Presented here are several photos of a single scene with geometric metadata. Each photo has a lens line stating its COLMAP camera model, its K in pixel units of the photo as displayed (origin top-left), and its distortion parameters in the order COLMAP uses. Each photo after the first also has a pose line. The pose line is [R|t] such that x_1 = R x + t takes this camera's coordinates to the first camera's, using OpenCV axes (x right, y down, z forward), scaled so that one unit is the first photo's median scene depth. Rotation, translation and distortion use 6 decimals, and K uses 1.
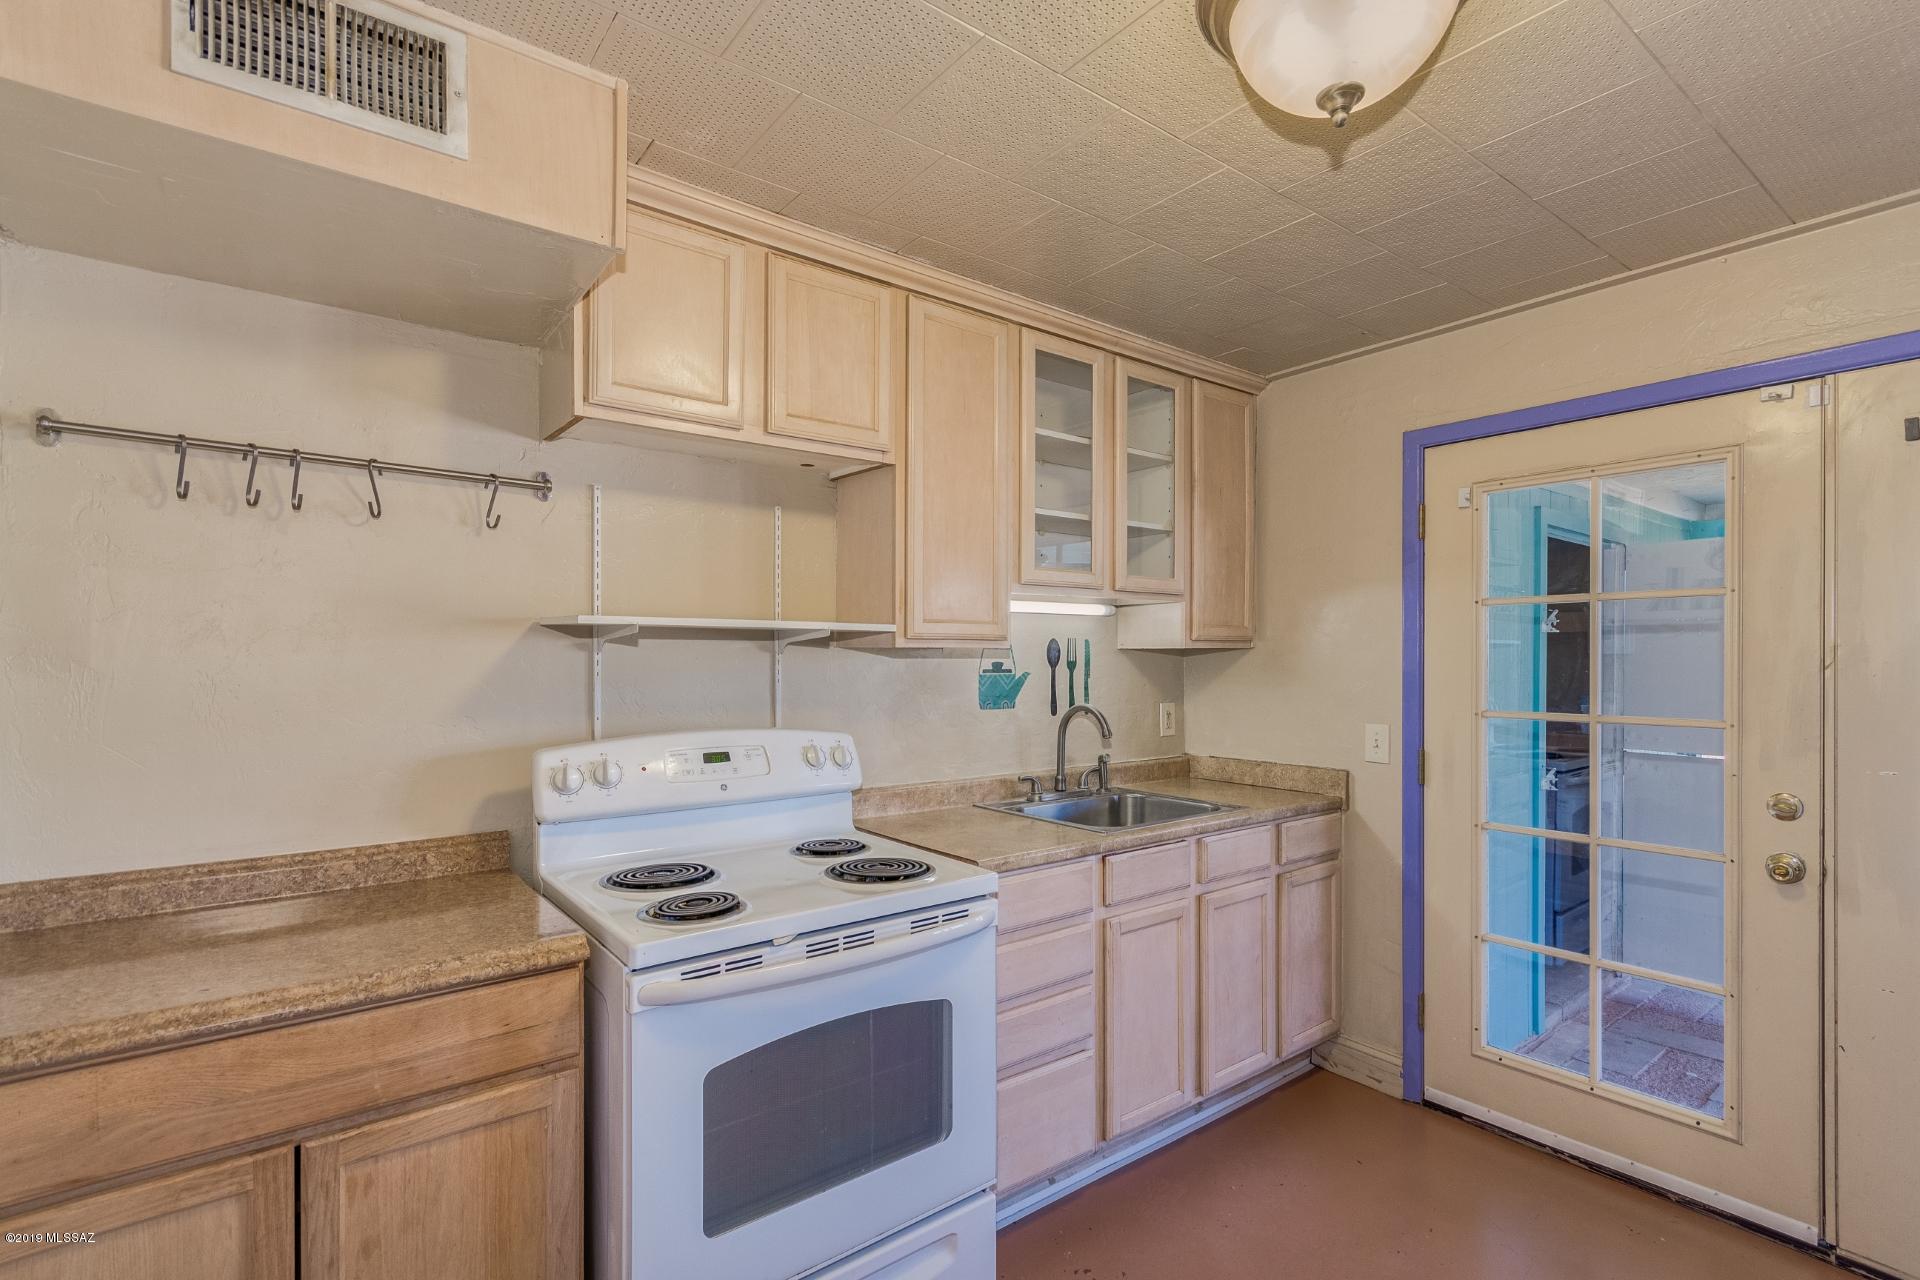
lens RADIAL K [[886.6, 0, 965.1], [0, 886.6, 669.3], [0, 0, 1]] dist [-0.000245, 0.000090]
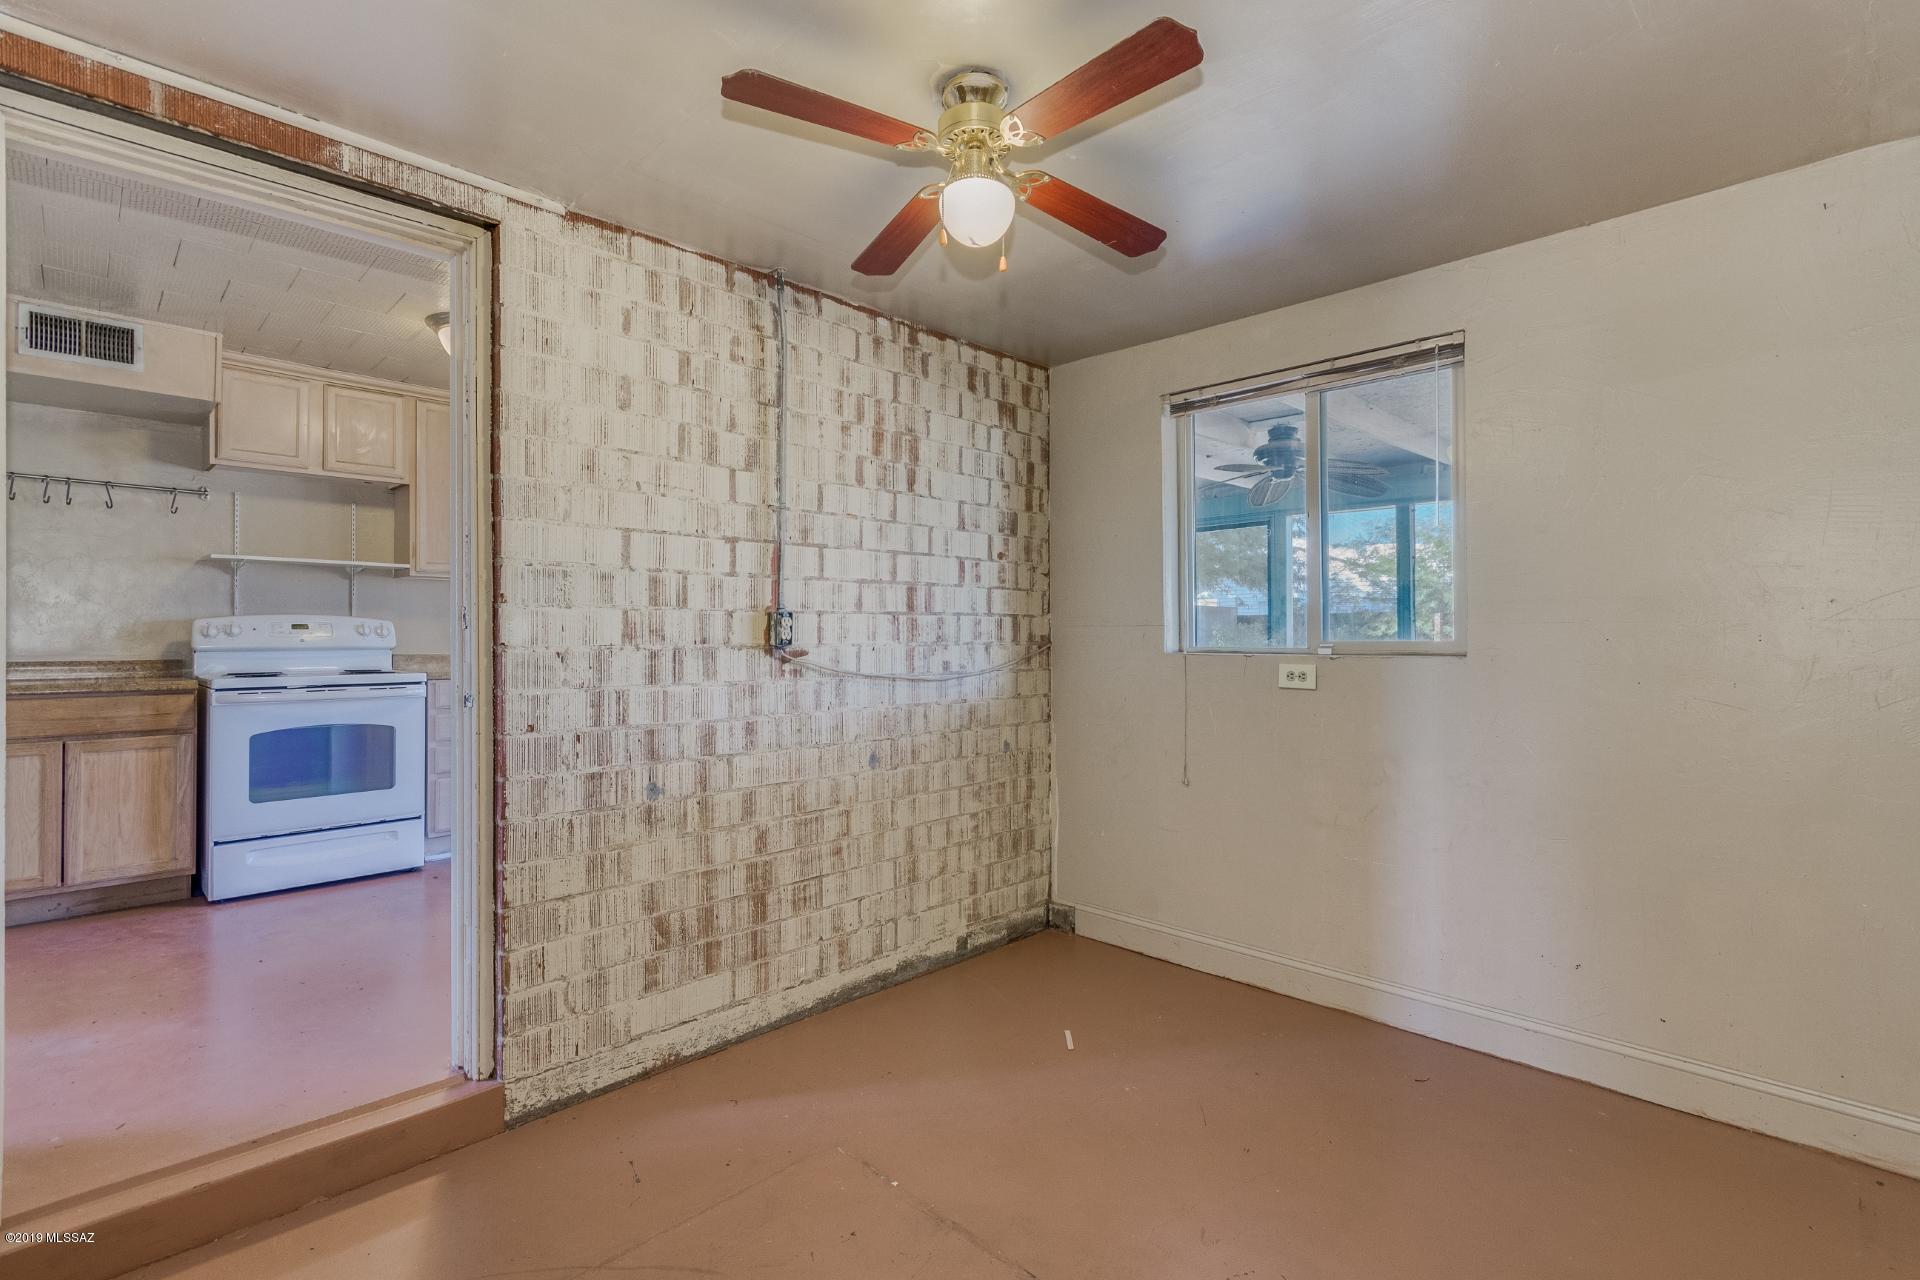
lens RADIAL K [[884.5, 0, 960.0], [0, 884.5, 640.0], [0, 0, 1]] dist [-0.002015, -0.000486]
pose [[0.990772, 0.001658, 0.135528, 0.992065], [-0.000222, 0.999944, -0.010608, 0.156374], [-0.135538, 0.010480, 0.990717, -1.273156]]
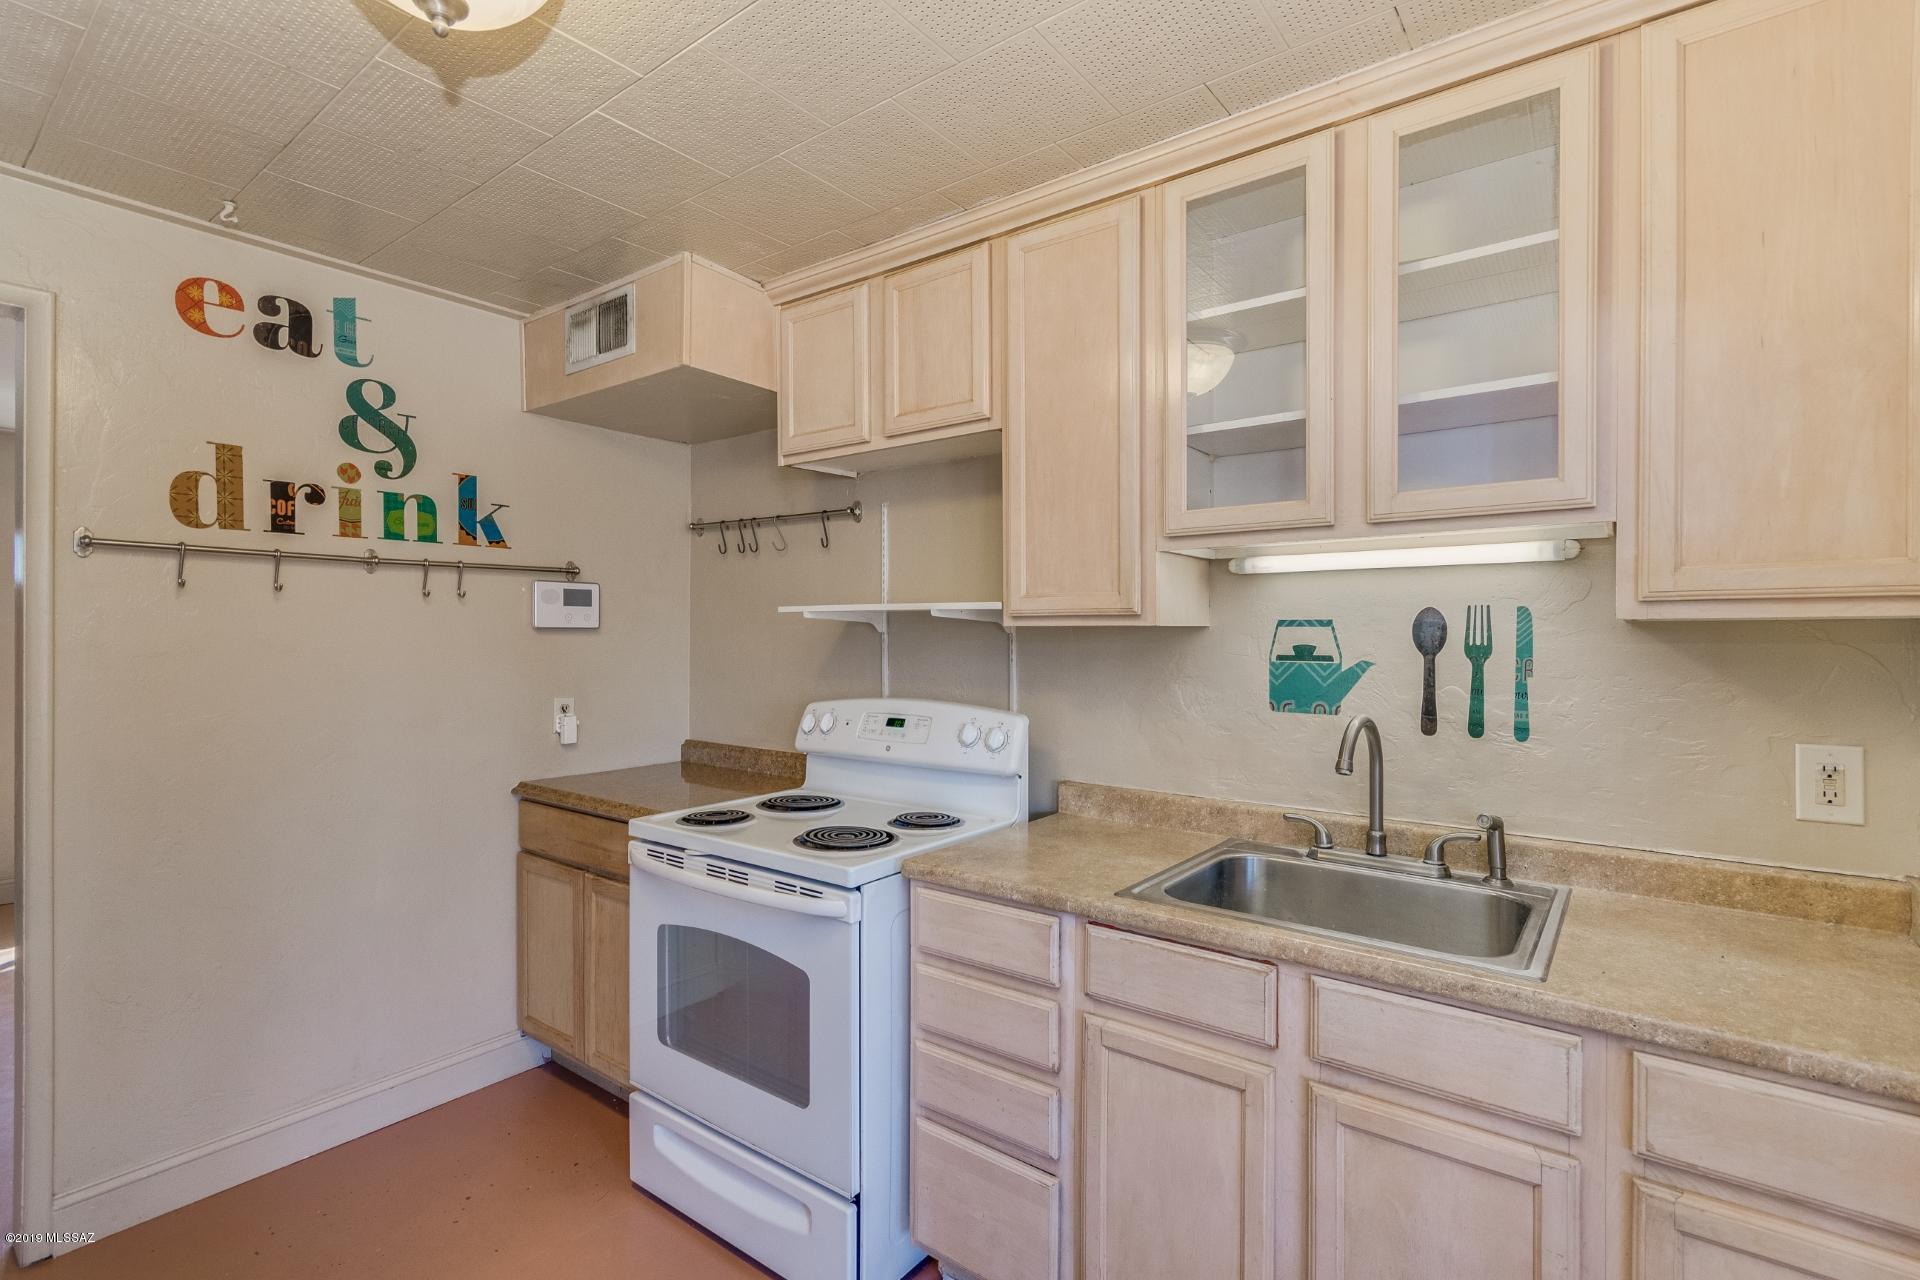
lens RADIAL K [[903.5, 0, 960.0], [0, 903.5, 640.0], [0, 0, 1]] dist [0.027190, -0.000130]
pose [[0.252809, 0.006700, -0.967493, 0.935750], [-0.012987, 0.999909, 0.003531, -0.015463], [0.967429, 0.011672, 0.252873, 0.816234]]
